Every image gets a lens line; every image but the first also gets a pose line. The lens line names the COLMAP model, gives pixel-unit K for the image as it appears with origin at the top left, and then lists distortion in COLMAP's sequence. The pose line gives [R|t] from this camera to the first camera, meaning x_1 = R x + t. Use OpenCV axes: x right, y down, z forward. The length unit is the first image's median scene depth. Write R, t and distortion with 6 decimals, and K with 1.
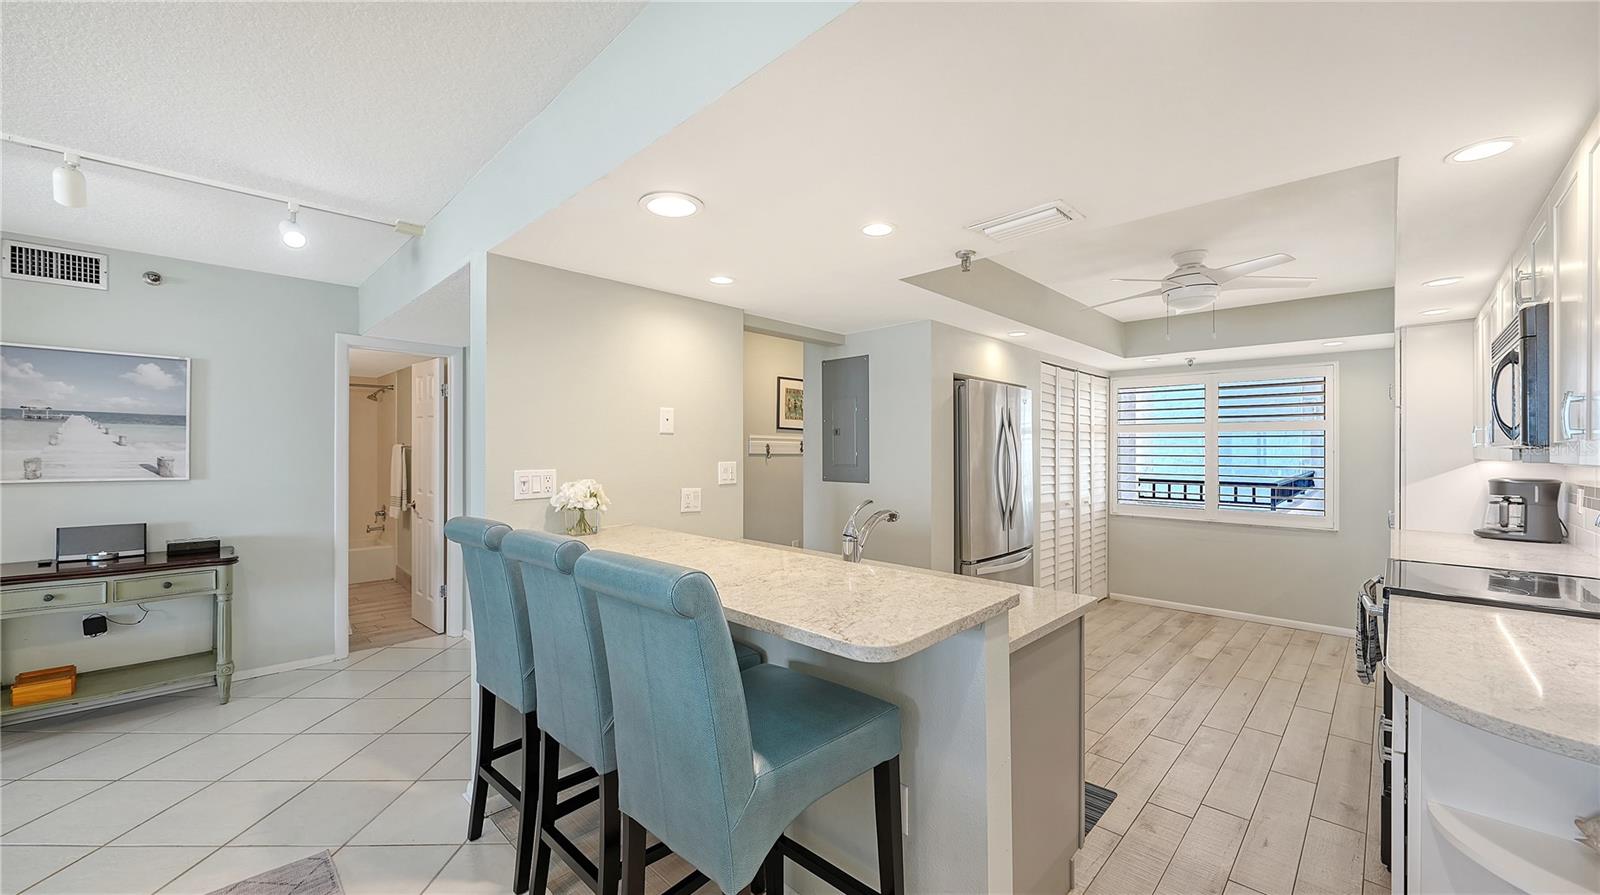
lens RADIAL K [[608.5, 0, 799.8], [0, 608.5, 450.0], [0, 0, 1]] dist [0.000816, 0.000110]
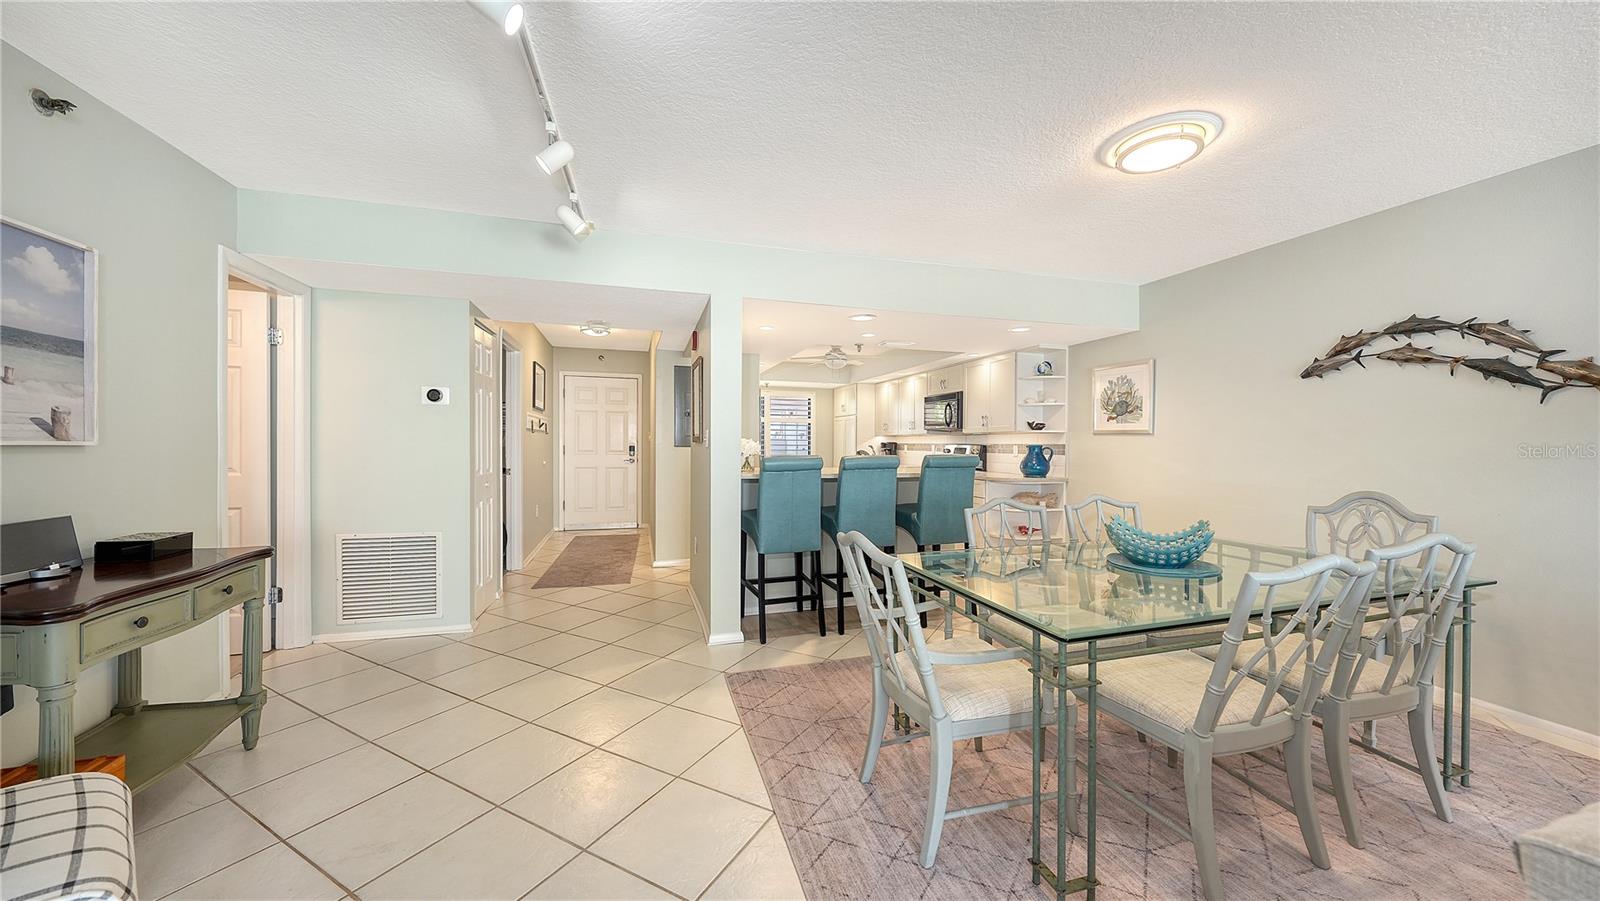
lens RADIAL K [[554.3, 0, 812.1], [0, 554.3, 444.3], [0, 0, 1]] dist [-0.000541, -0.000013]
pose [[0.474727, -0.002840, 0.880129, -1.181593], [-0.008030, 0.999939, 0.007557, 0.038314], [-0.880097, -0.010655, 0.474675, 0.090036]]
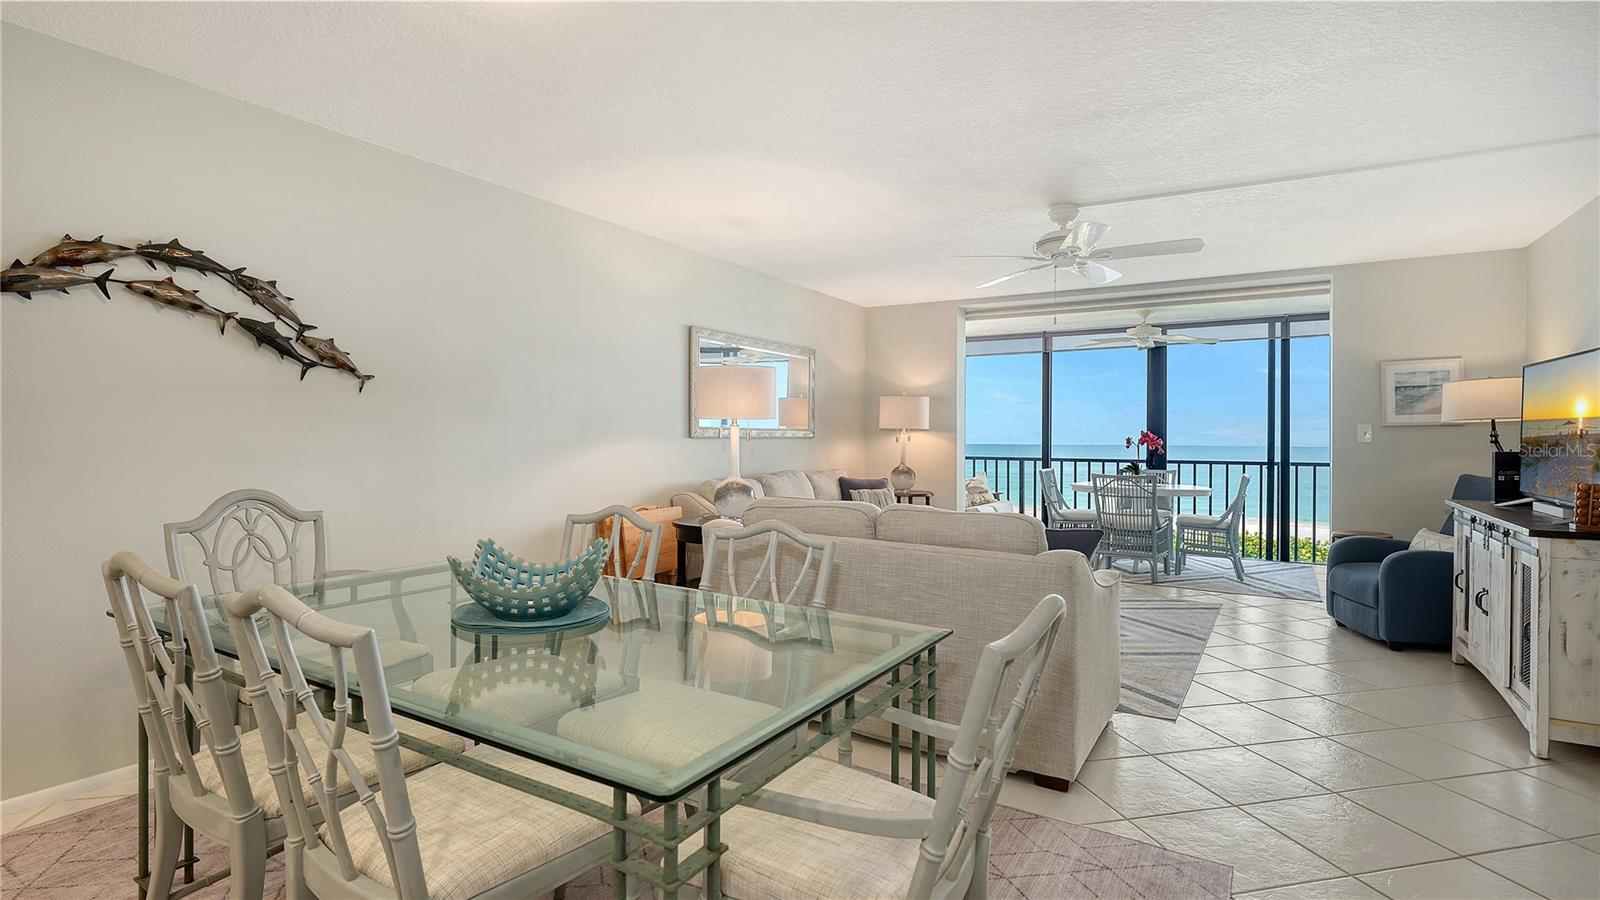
lens RADIAL K [[780.5, 0, 802.4], [0, 780.5, 443.4], [0, 0, 1]] dist [-0.000655, -0.000212]
pose [[-0.971589, -0.013055, -0.236314, -0.487161], [-0.014265, 0.999892, 0.003410, 0.047836], [0.236244, 0.006684, -0.971671, 0.649854]]
